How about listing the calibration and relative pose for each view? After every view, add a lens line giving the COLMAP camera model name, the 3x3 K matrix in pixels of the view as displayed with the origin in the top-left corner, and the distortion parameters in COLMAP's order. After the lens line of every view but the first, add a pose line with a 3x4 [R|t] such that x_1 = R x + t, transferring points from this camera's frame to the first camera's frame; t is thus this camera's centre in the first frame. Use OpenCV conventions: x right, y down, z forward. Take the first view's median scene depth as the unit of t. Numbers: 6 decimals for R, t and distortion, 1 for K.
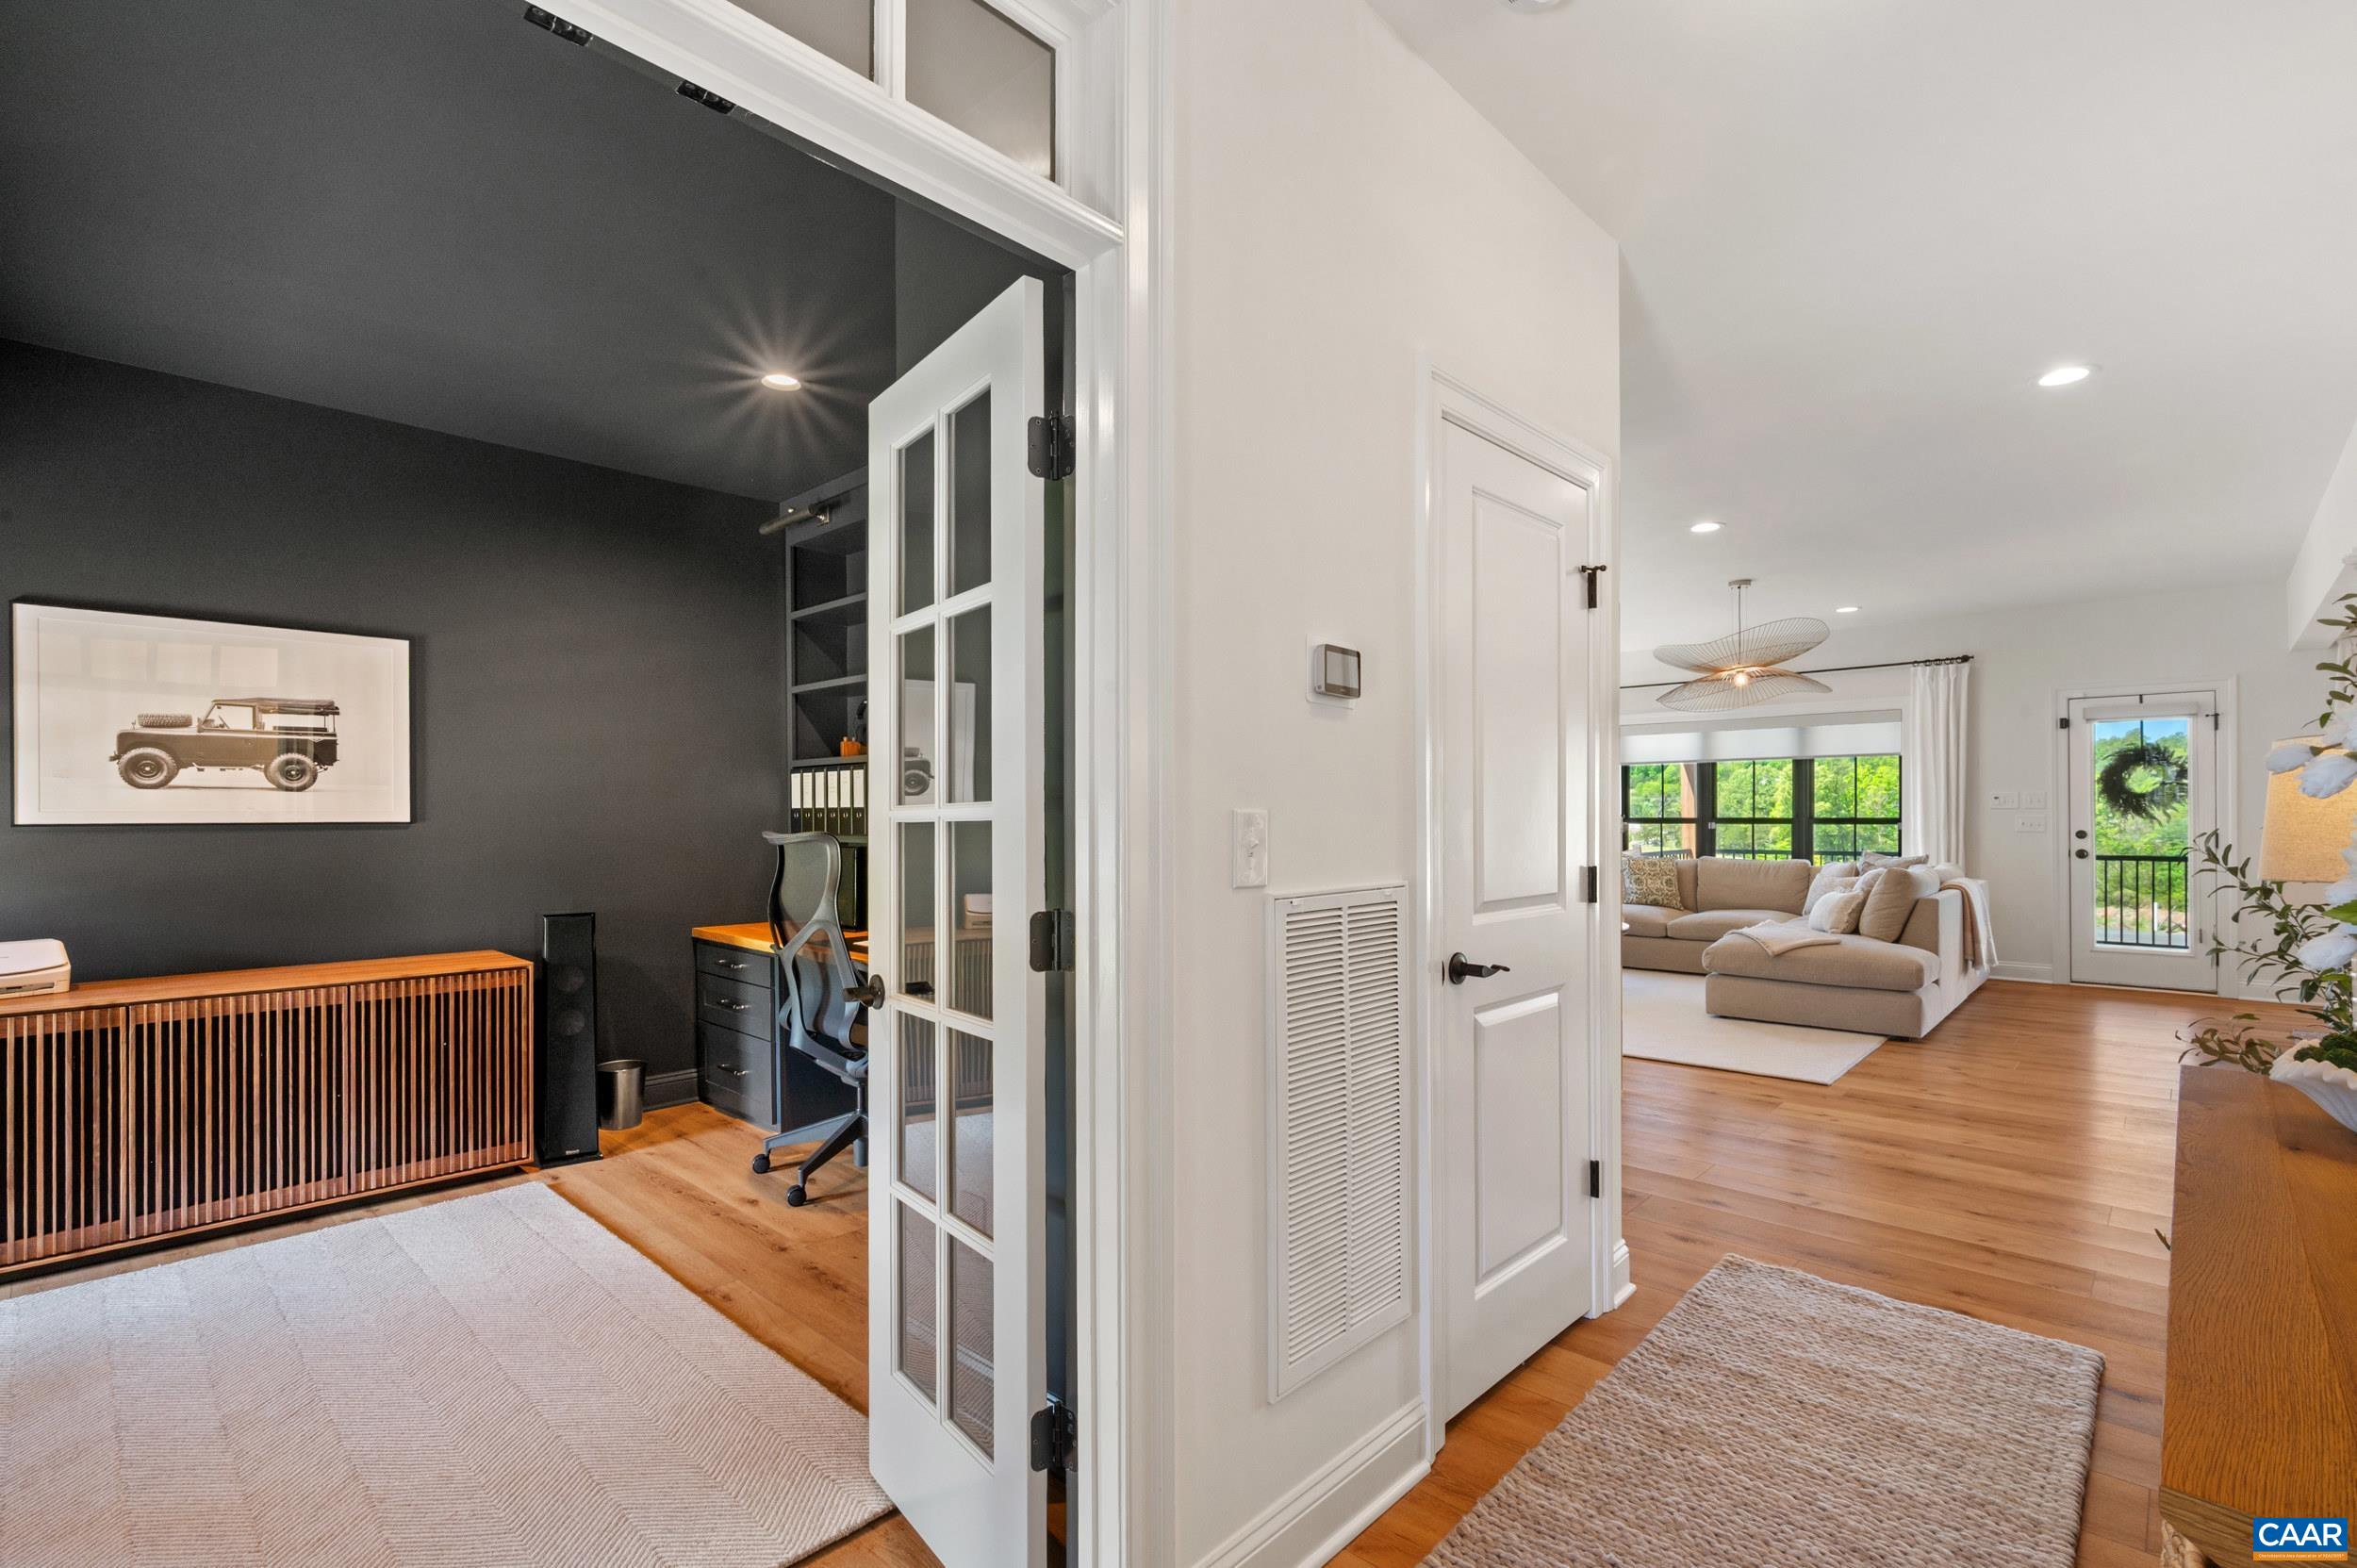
lens RADIAL K [[1061.6, 0, 1160.9], [0, 1061.6, 797.1], [0, 0, 1]] dist [-0.001405, 0.000278]
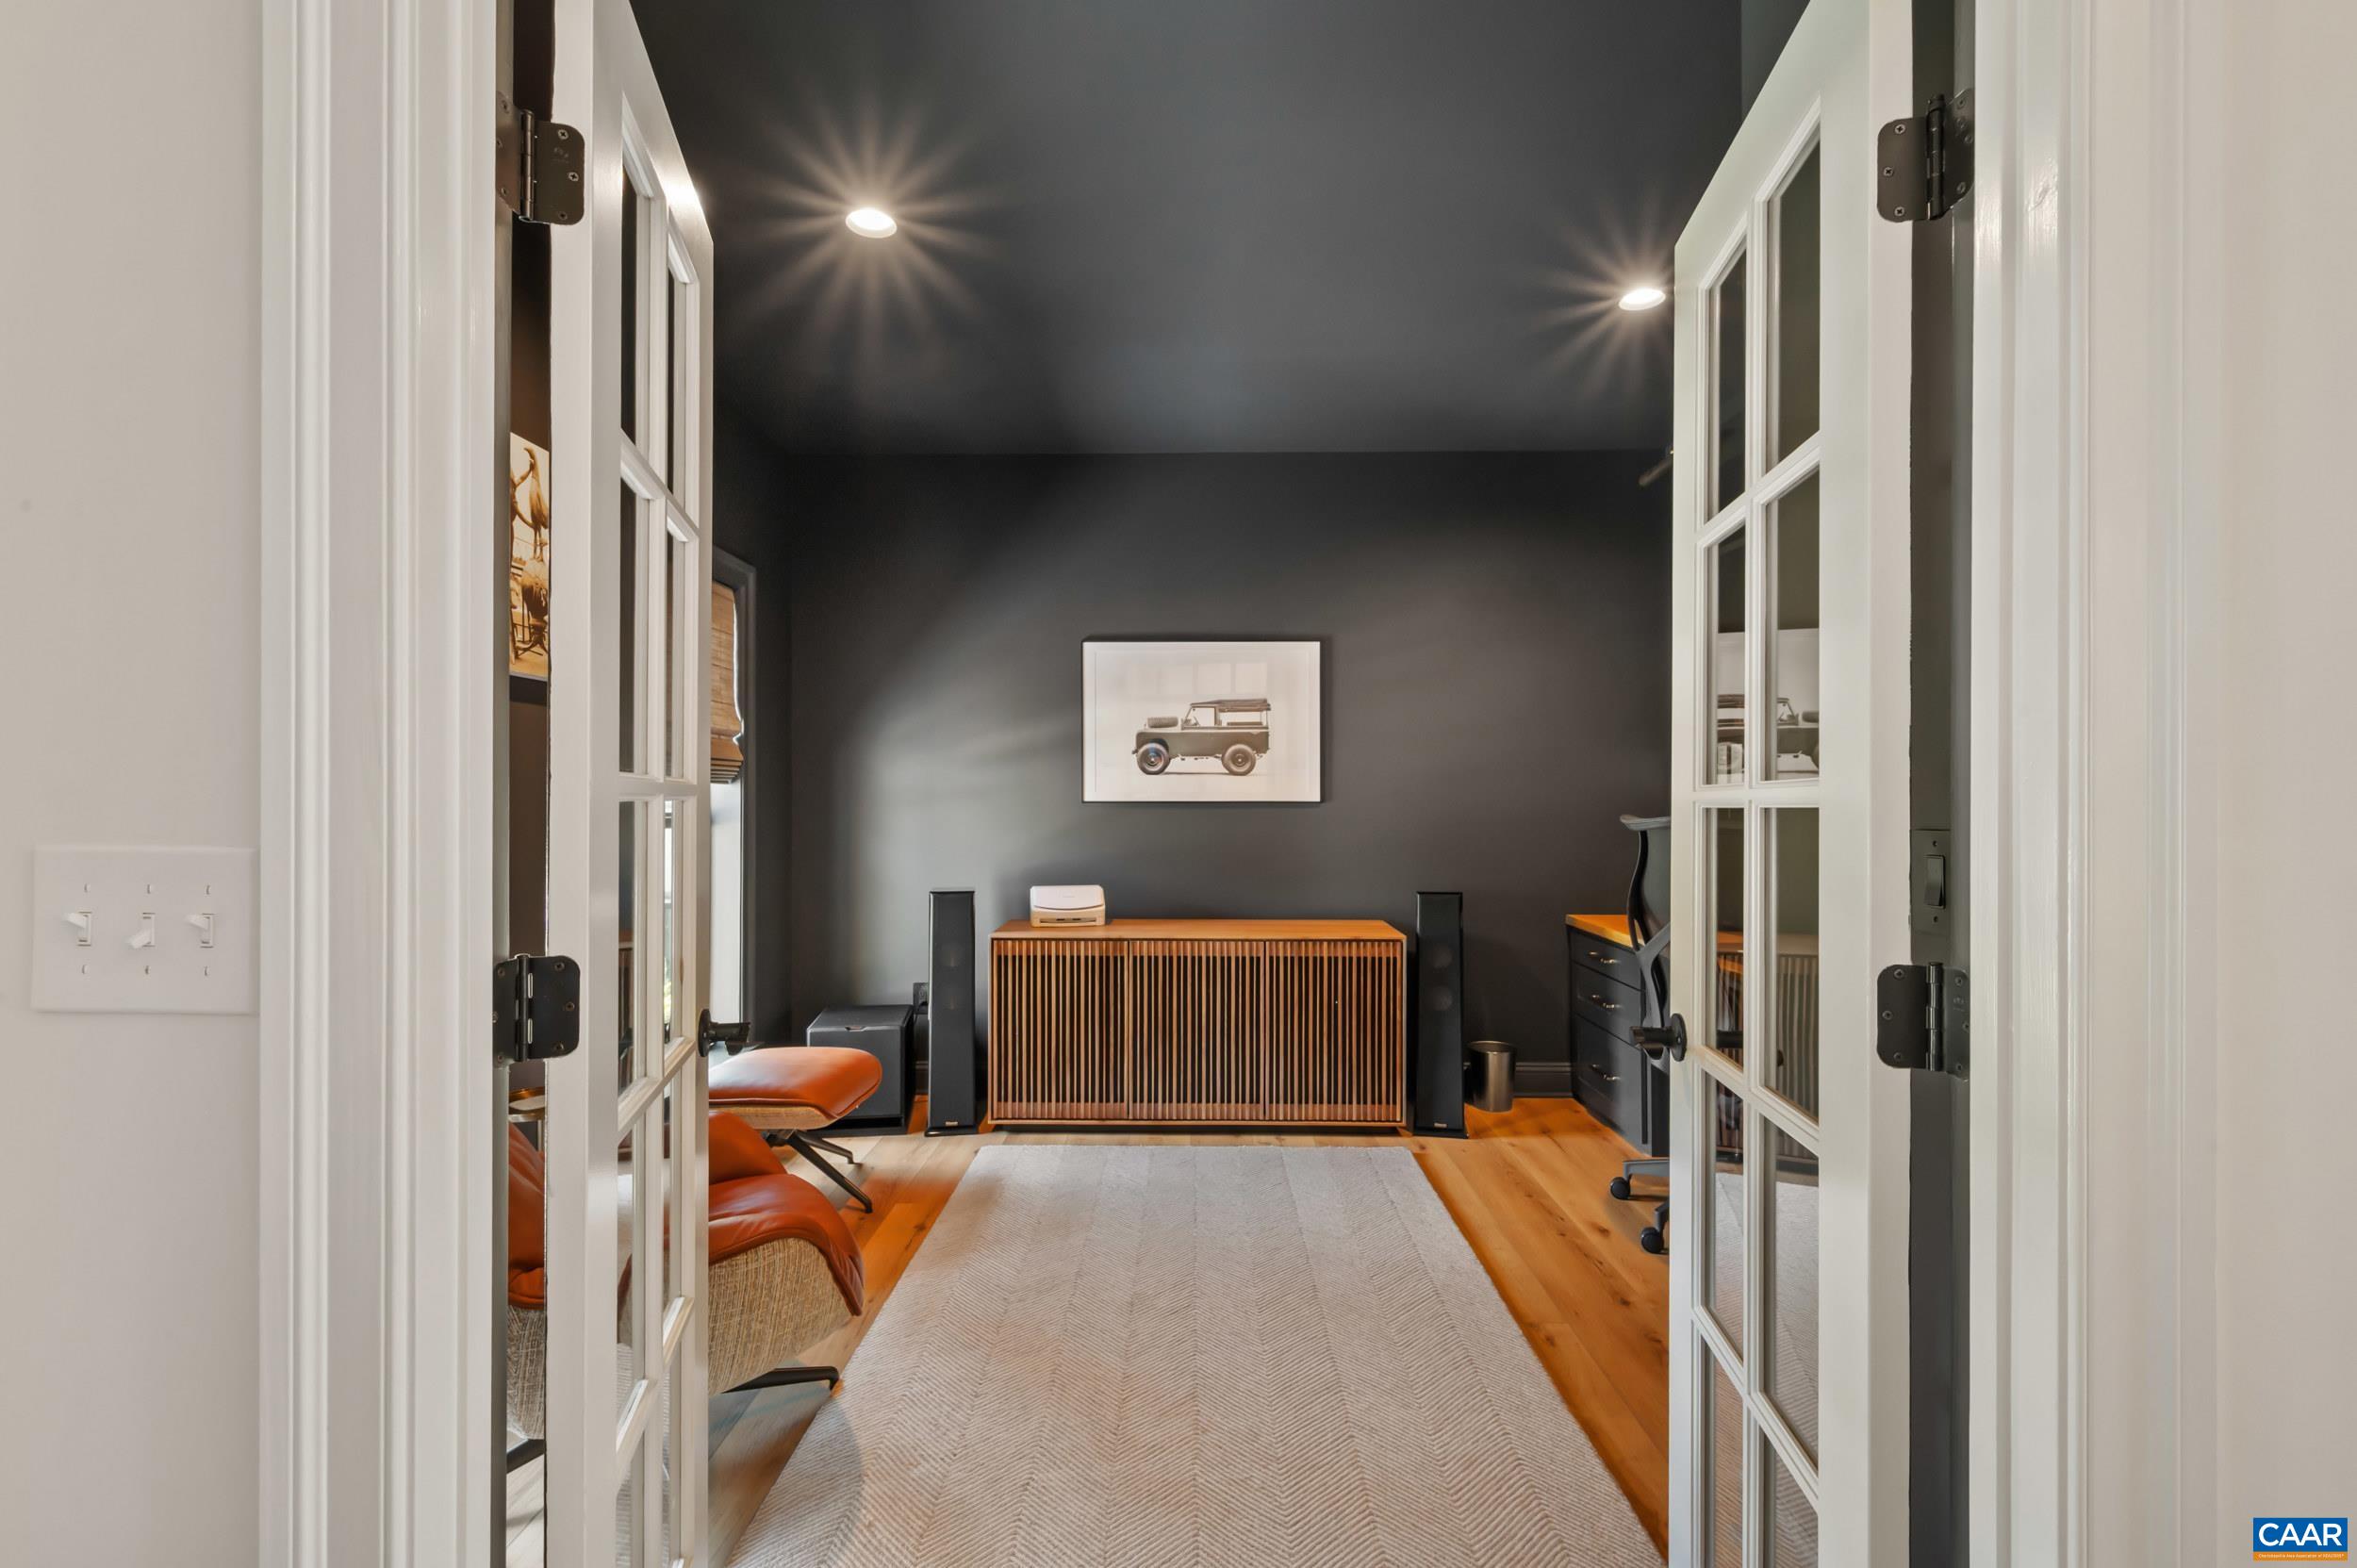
lens RADIAL K [[1061.6, 0, 1173.3], [0, 1061.6, 792.0], [0, 0, 1]] dist [-0.001405, 0.000278]
pose [[0.684831, 0.000277, -0.728702, 0.022811], [0.009747, 0.999907, 0.009540, 0.002205], [0.728637, -0.013636, 0.684765, 0.188439]]
